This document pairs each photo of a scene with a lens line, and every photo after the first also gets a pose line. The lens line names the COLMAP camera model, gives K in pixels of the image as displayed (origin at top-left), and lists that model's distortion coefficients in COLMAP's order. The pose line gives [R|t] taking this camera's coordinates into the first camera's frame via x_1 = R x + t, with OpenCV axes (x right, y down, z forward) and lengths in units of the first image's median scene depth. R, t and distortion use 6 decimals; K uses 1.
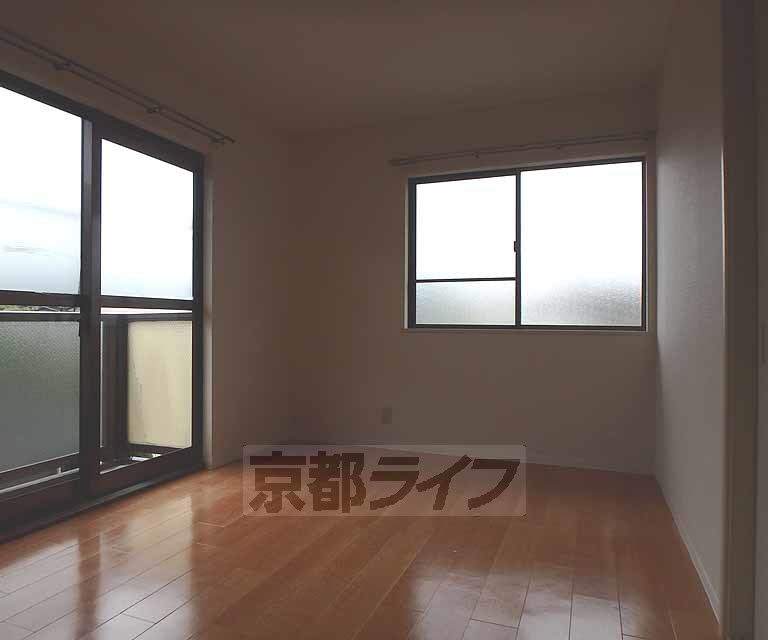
lens RADIAL K [[554.6, 0, 384.0], [0, 554.6, 320.0], [0, 0, 1]] dist [0.000232, -0.001583]
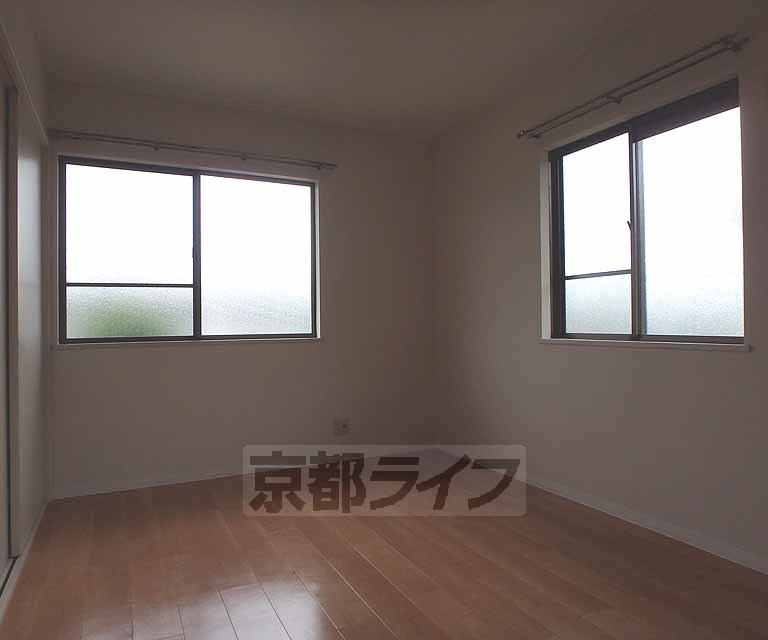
lens RADIAL K [[554.6, 0, 384.0], [0, 554.6, 320.0], [0, 0, 1]] dist [0.000232, -0.001583]
pose [[0.686275, -0.007096, 0.727307, -0.235606], [0.016579, 0.999845, -0.005889, -0.005059], [-0.727153, 0.016099, 0.686287, 0.116849]]
